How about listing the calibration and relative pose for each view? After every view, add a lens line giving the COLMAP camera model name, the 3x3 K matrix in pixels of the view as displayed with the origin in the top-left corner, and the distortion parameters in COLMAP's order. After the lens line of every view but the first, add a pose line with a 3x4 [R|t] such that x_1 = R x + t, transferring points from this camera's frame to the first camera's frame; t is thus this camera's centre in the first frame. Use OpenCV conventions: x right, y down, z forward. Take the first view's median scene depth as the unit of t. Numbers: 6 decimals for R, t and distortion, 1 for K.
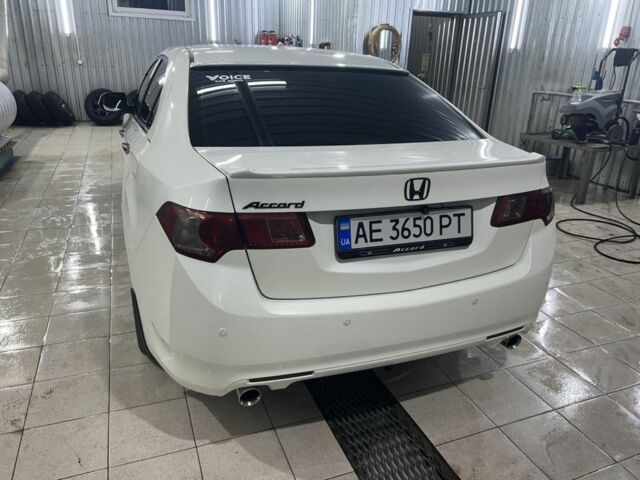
lens RADIAL K [[484.4, 0, 321.6], [0, 484.4, 239.5], [0, 0, 1]] dist [0.051448, -0.060141]
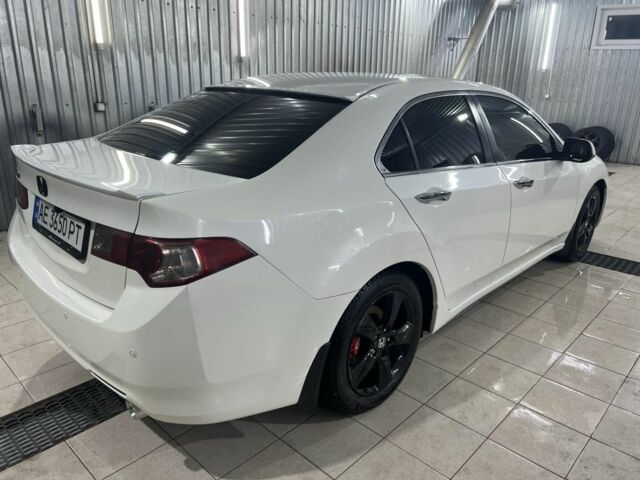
lens RADIAL K [[482.7, 0, 322.0], [0, 482.7, 232.4], [0, 0, 1]] dist [0.050617, -0.048509]
pose [[0.423267, 0.260600, -0.867717, 1.355245], [-0.331307, 0.935928, 0.119477, -0.322260], [0.843256, 0.236910, 0.482486, 0.927904]]
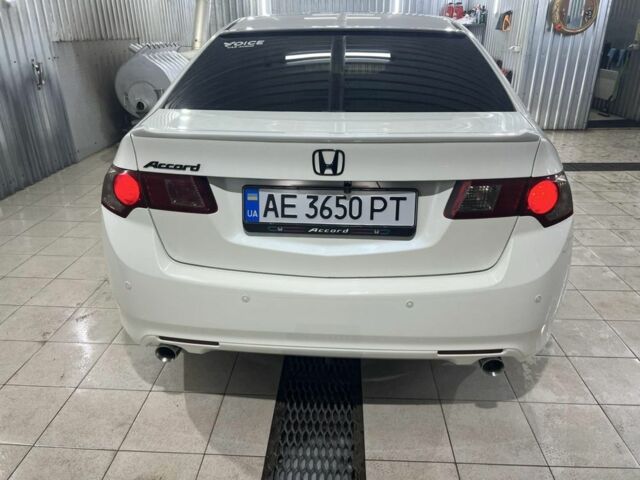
lens RADIAL K [[484.4, 0, 321.6], [0, 484.4, 239.5], [0, 0, 1]] dist [0.051448, -0.060141]
pose [[0.908877, 0.131943, -0.395644, 0.495594], [-0.117611, 0.991222, 0.060384, -0.016029], [0.400138, -0.008350, 0.916417, 0.178614]]
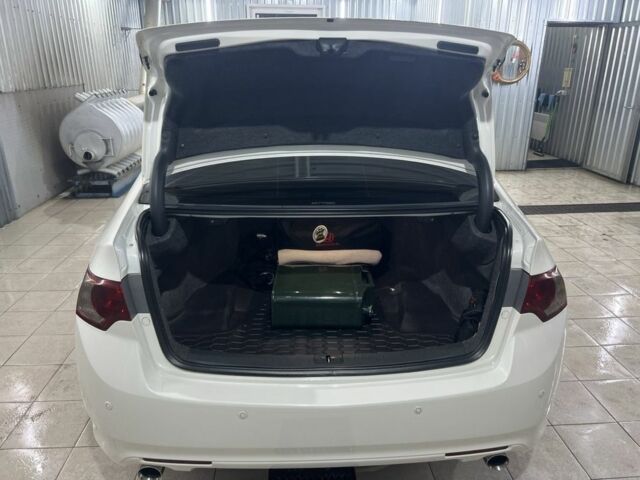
lens RADIAL K [[482.7, 0, 322.0], [0, 482.7, 232.4], [0, 0, 1]] dist [0.050617, -0.048509]
pose [[0.951285, 0.073976, -0.299307, 0.386014], [-0.084129, 0.996230, -0.021162, -0.136289], [0.296613, 0.045311, 0.953922, 0.177167]]
